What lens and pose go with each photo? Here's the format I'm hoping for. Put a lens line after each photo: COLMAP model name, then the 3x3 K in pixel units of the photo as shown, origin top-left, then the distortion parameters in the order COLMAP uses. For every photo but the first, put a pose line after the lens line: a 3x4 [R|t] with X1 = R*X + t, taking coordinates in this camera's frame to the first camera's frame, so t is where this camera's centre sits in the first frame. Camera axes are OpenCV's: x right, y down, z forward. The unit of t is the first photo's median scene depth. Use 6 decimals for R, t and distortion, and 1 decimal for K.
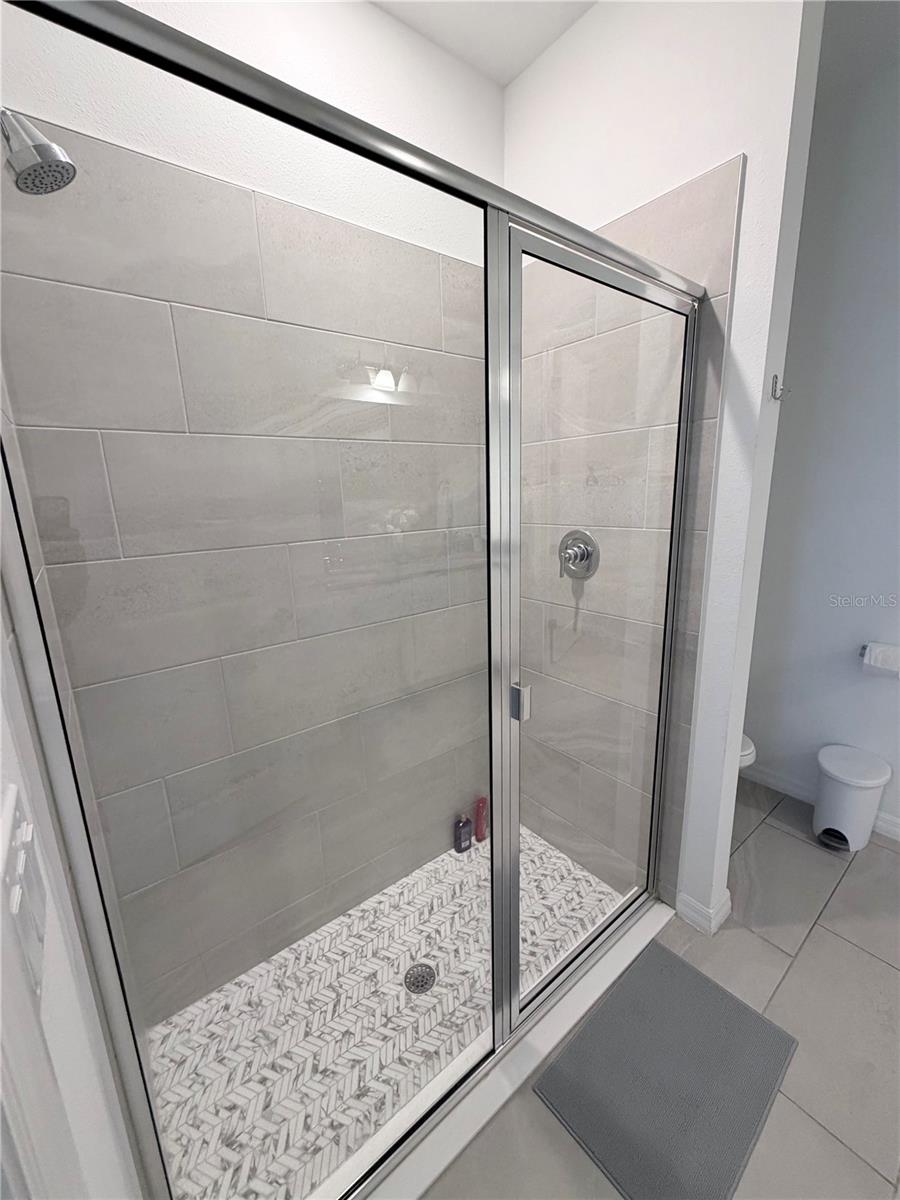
lens RADIAL K [[478.3, 0, 449.6], [0, 478.3, 598.3], [0, 0, 1]] dist [-0.000742, -0.000087]
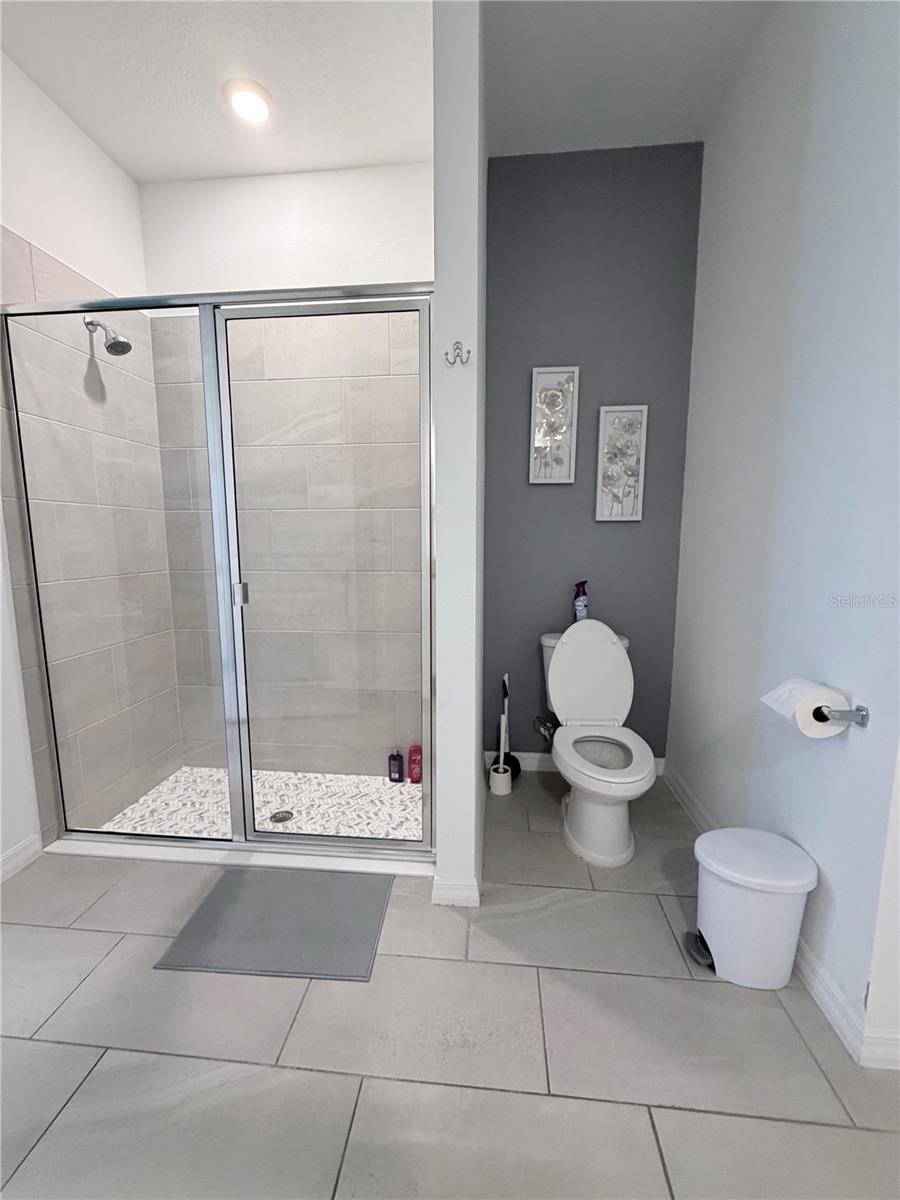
lens RADIAL K [[478.3, 0, 449.6], [0, 478.3, 598.3], [0, 0, 1]] dist [-0.000742, -0.000087]
pose [[0.723771, 0.122107, -0.679151, 1.162913], [-0.171416, 0.985183, -0.005549, 0.082799], [0.668410, 0.120433, 0.733978, 0.217641]]
